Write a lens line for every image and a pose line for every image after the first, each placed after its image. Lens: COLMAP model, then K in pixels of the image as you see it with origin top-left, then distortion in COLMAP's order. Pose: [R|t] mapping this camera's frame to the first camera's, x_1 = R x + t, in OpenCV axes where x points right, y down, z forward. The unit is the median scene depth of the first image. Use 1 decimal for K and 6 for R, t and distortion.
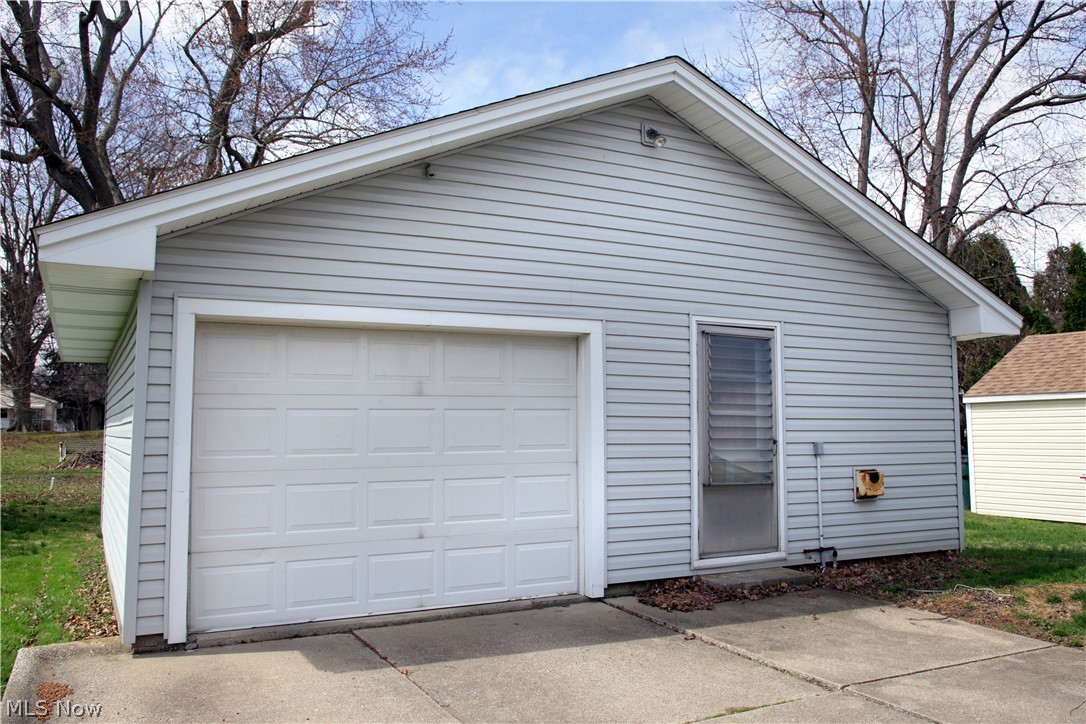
lens RADIAL K [[868.0, 0, 513.7], [0, 868.0, 363.9], [0, 0, 1]] dist [-0.054471, 0.001348]
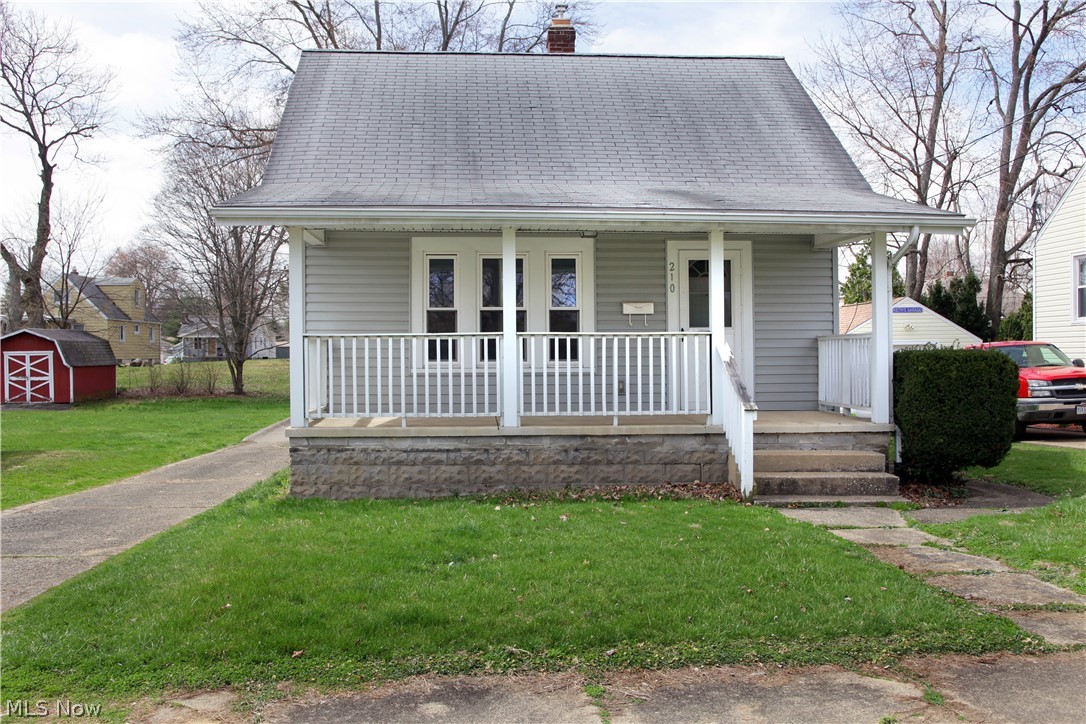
lens RADIAL K [[1052.0, 0, 543.0], [0, 1052.0, 362.0], [0, 0, 1]] dist [-0.102198, 0.001625]
pose [[0.923282, -0.002685, -0.384112, 0.626003], [0.038540, 0.995577, 0.085679, -0.085497], [0.382183, -0.093910, 0.919302, -0.811120]]
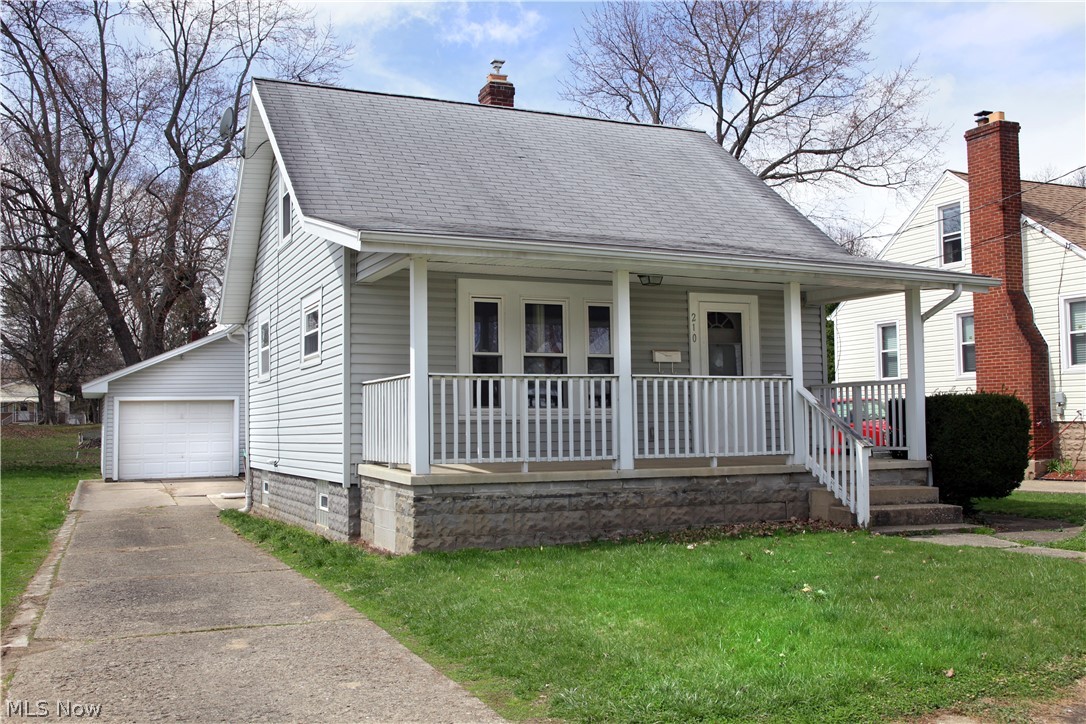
lens RADIAL K [[1039.0, 0, 543.0], [0, 1039.0, 362.0], [0, 0, 1]] dist [-0.083433, 0.006632]
pose [[0.998583, -0.012926, -0.051623, 0.427797], [0.014348, 0.999525, 0.027263, -0.077920], [0.051246, -0.027965, 0.998294, -0.844571]]
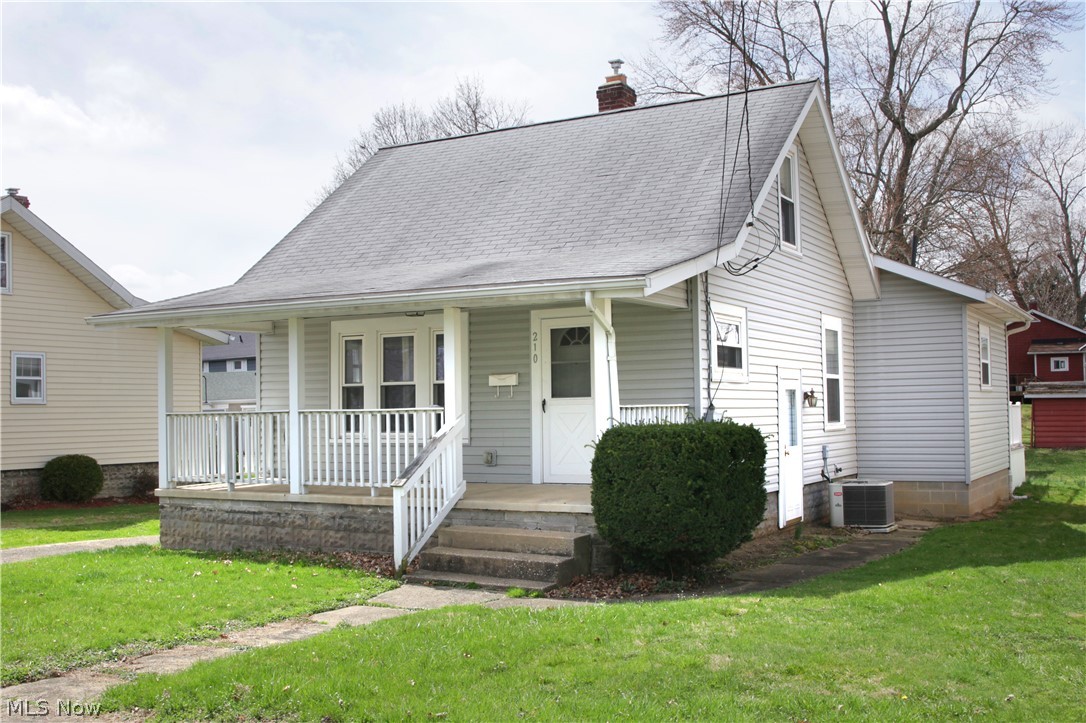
lens RADIAL K [[1150.0, 0, 541.1], [0, 1150.0, 377.7], [0, 0, 1]] dist [-0.115354, 0.004041]
pose [[0.556722, -0.033542, -0.830022, 0.963909], [0.087517, 0.995992, 0.018451, -0.075282], [0.826076, -0.082913, 0.557426, -0.608577]]
